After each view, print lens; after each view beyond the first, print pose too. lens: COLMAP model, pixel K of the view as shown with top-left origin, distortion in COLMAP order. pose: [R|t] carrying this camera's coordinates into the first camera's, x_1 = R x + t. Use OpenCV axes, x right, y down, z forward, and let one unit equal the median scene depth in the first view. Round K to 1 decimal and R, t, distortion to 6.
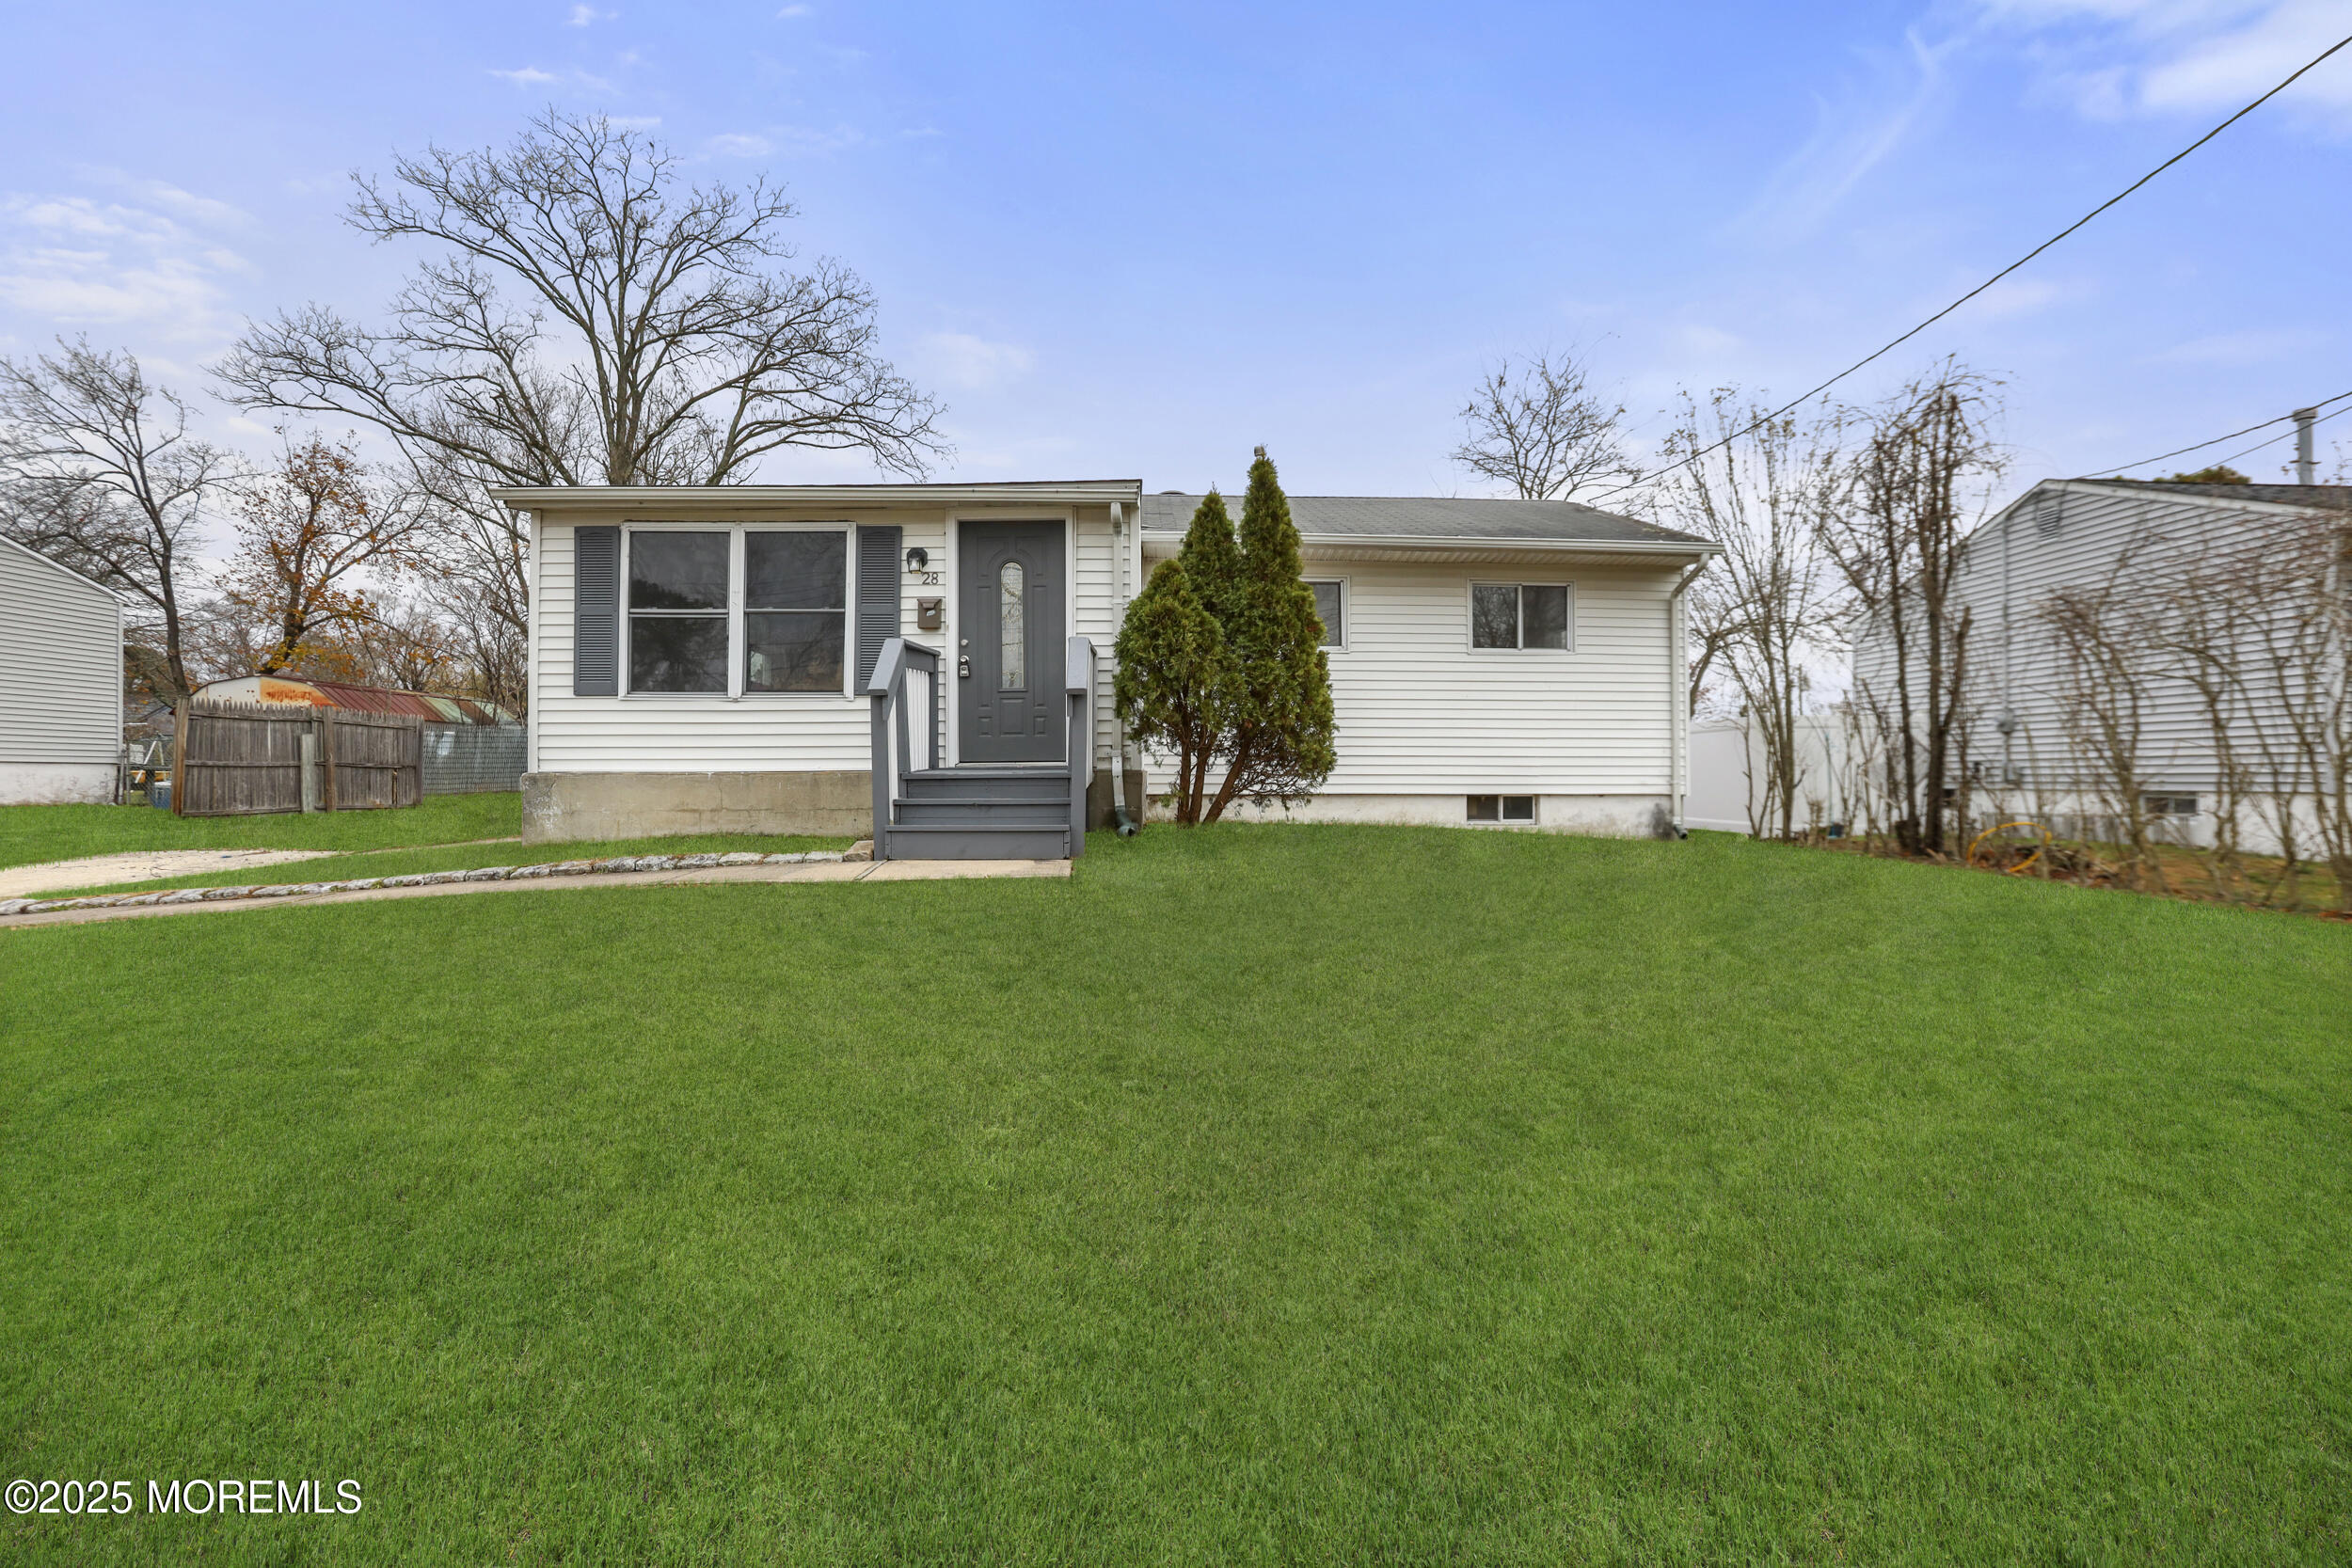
lens RADIAL K [[1077.4, 0, 1164.2], [0, 1077.4, 775.6], [0, 0, 1]] dist [-0.076183, 0.029865]
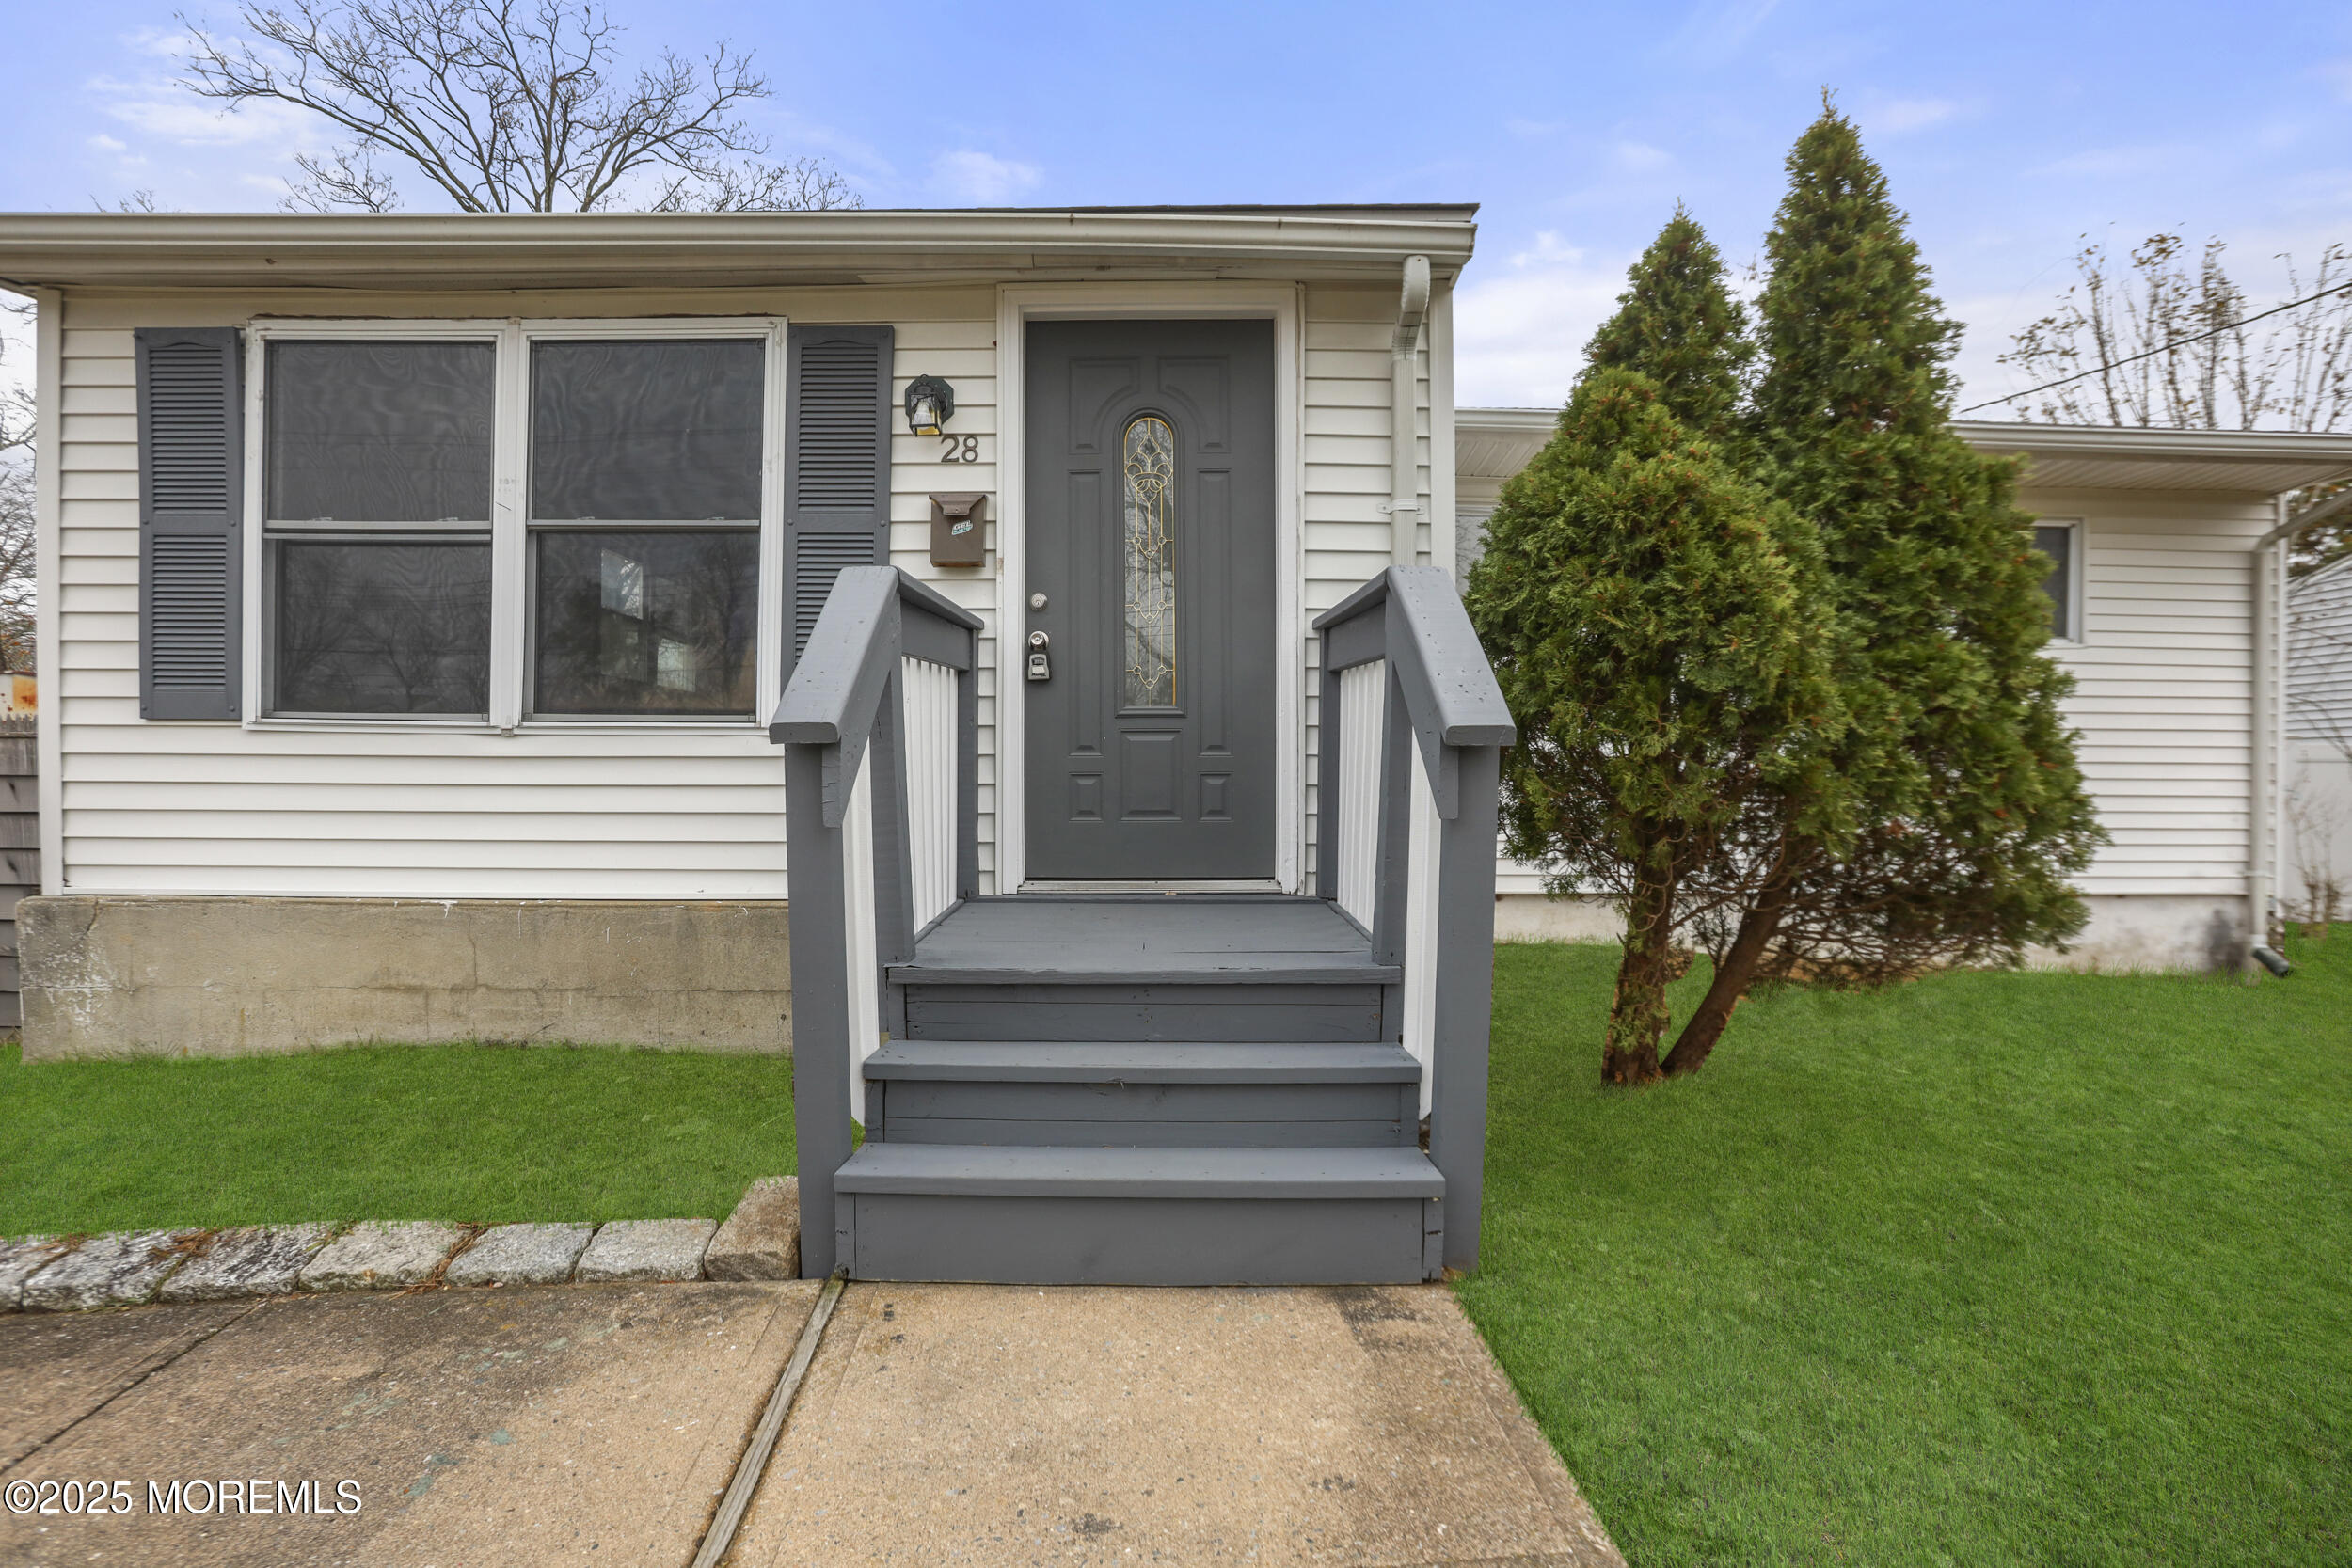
lens RADIAL K [[1072.2, 0, 1139.7], [0, 1072.2, 799.8], [0, 0, 1]] dist [-0.058745, 0.018764]
pose [[0.999783, 0.006660, -0.019742, -0.136934], [-0.006264, 0.999779, 0.020072, -0.053306], [0.019872, -0.019944, 0.999604, 0.572729]]
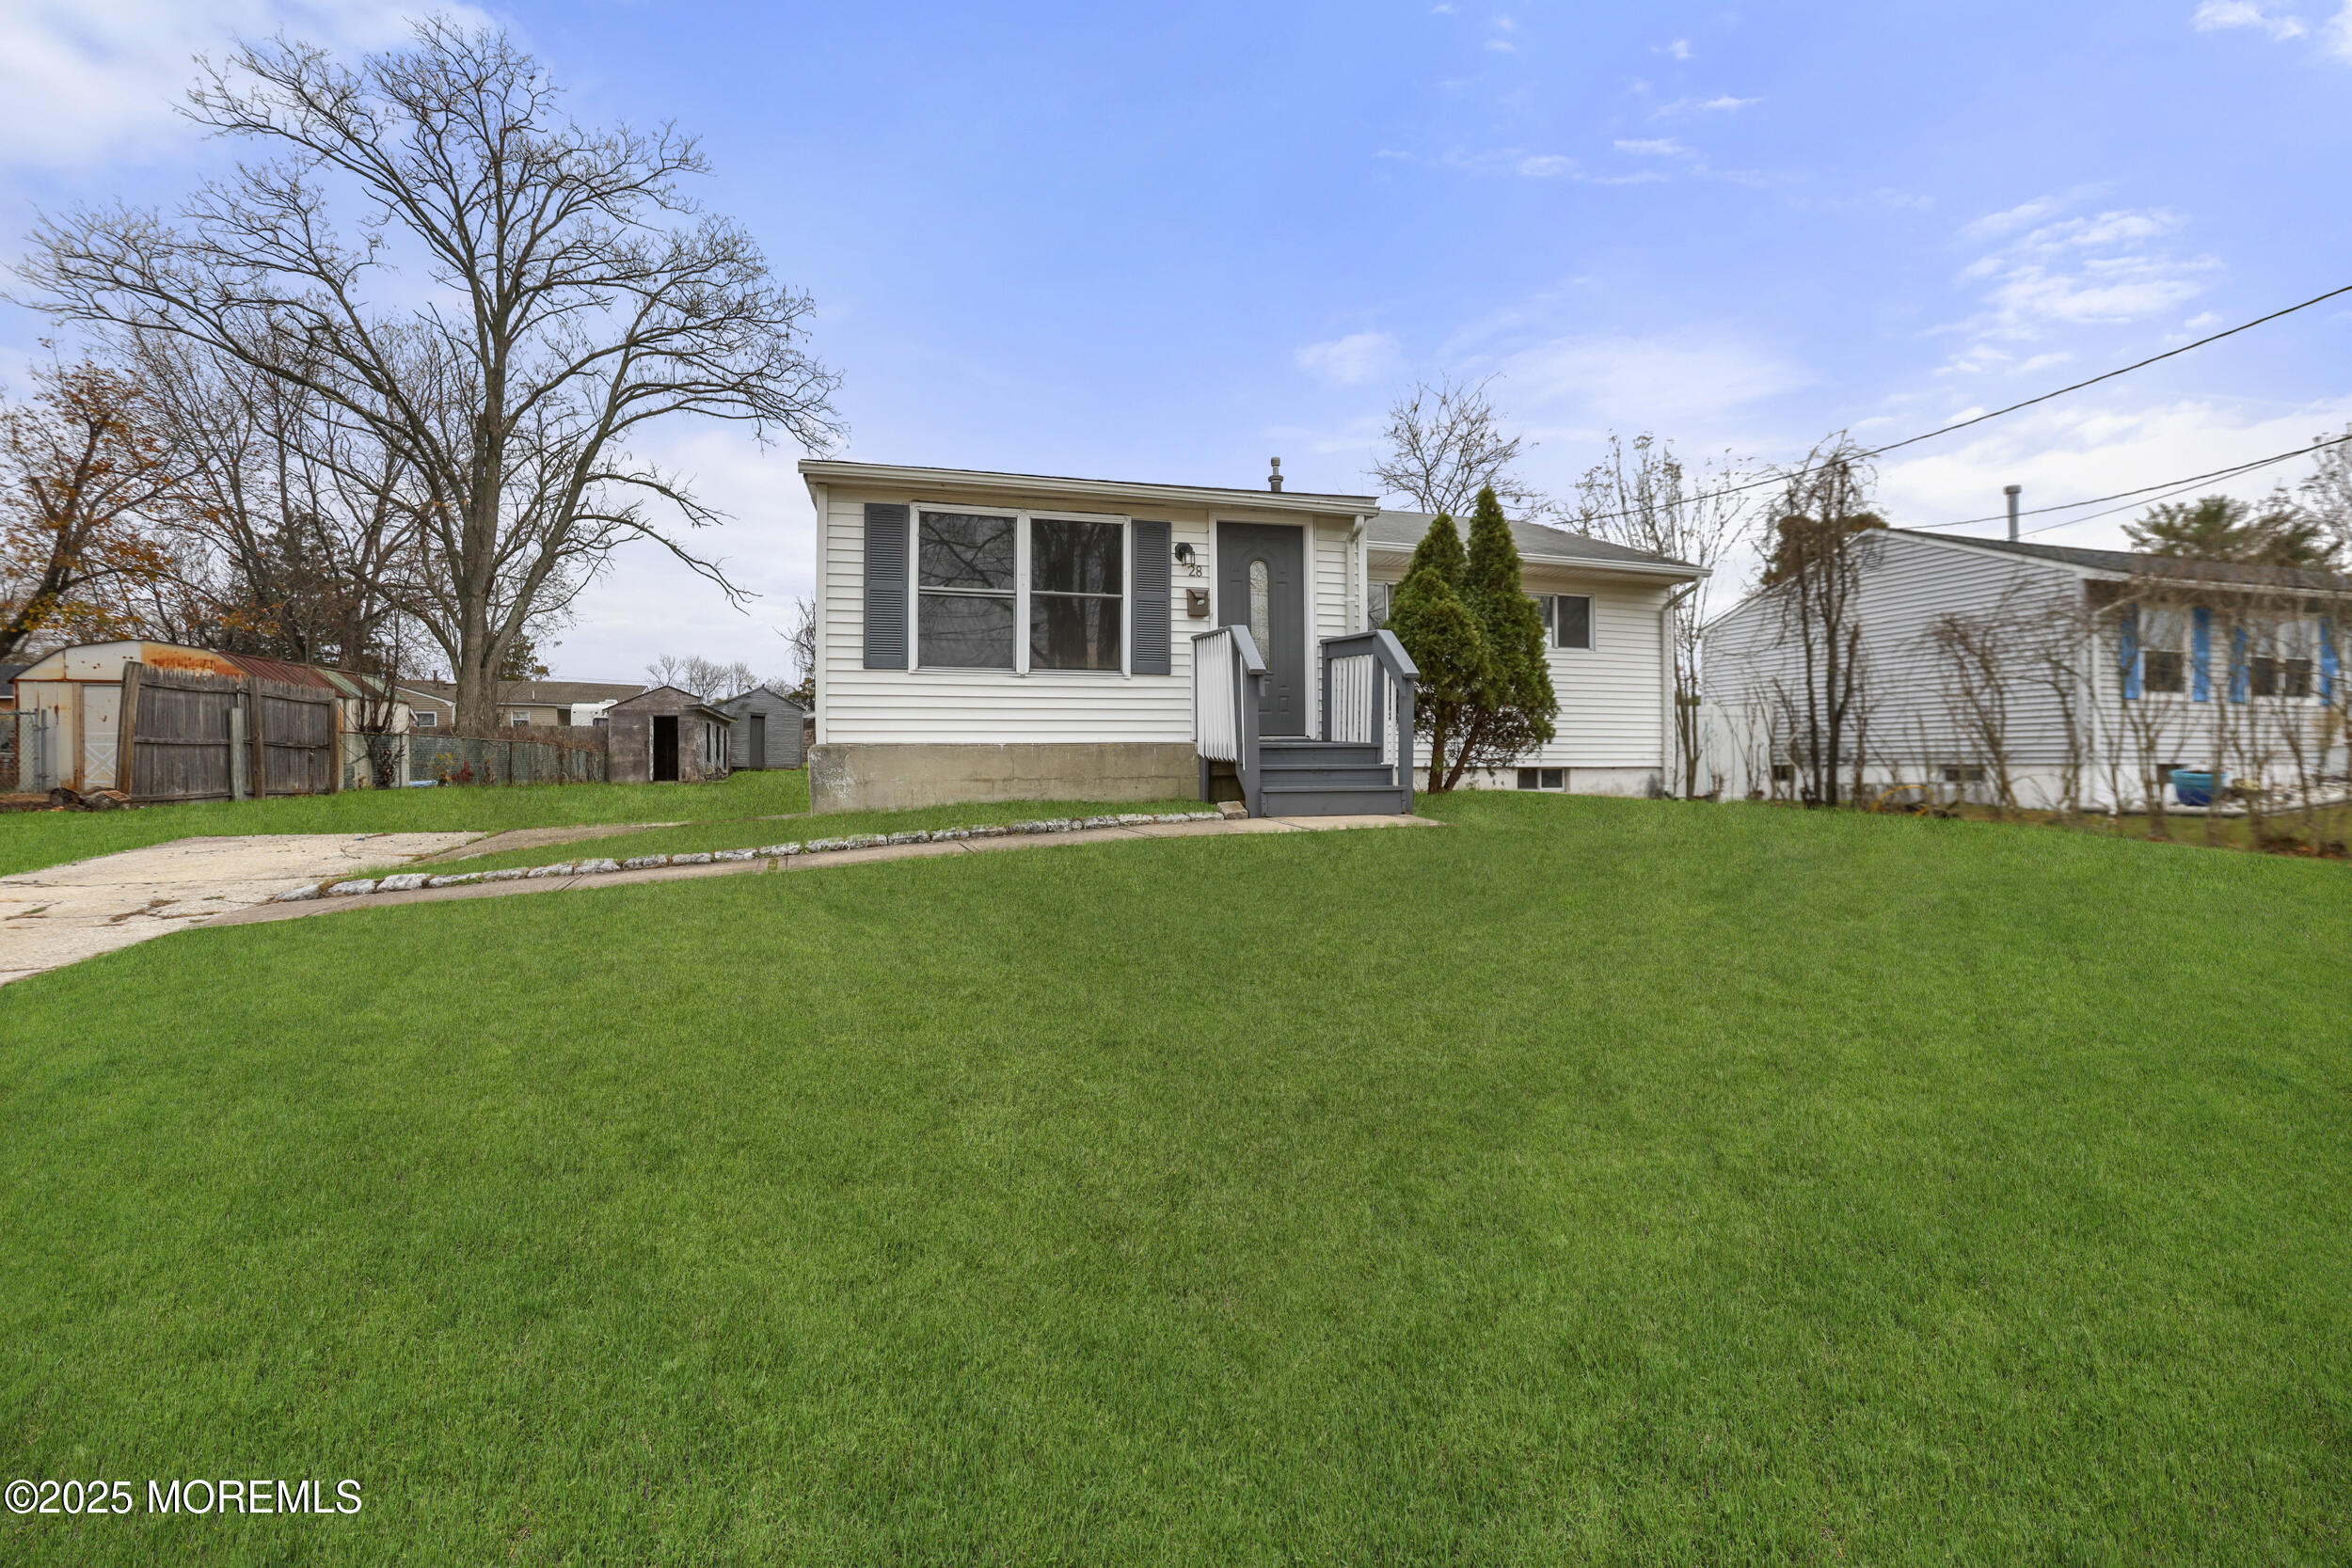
lens RADIAL K [[1077.4, 0, 1164.2], [0, 1077.4, 775.6], [0, 0, 1]] dist [-0.076183, 0.029865]
pose [[0.966167, -0.004901, 0.257871, -0.537511], [0.002315, 0.999944, 0.010331, 0.017454], [-0.257907, -0.009385, 0.966124, -0.076210]]
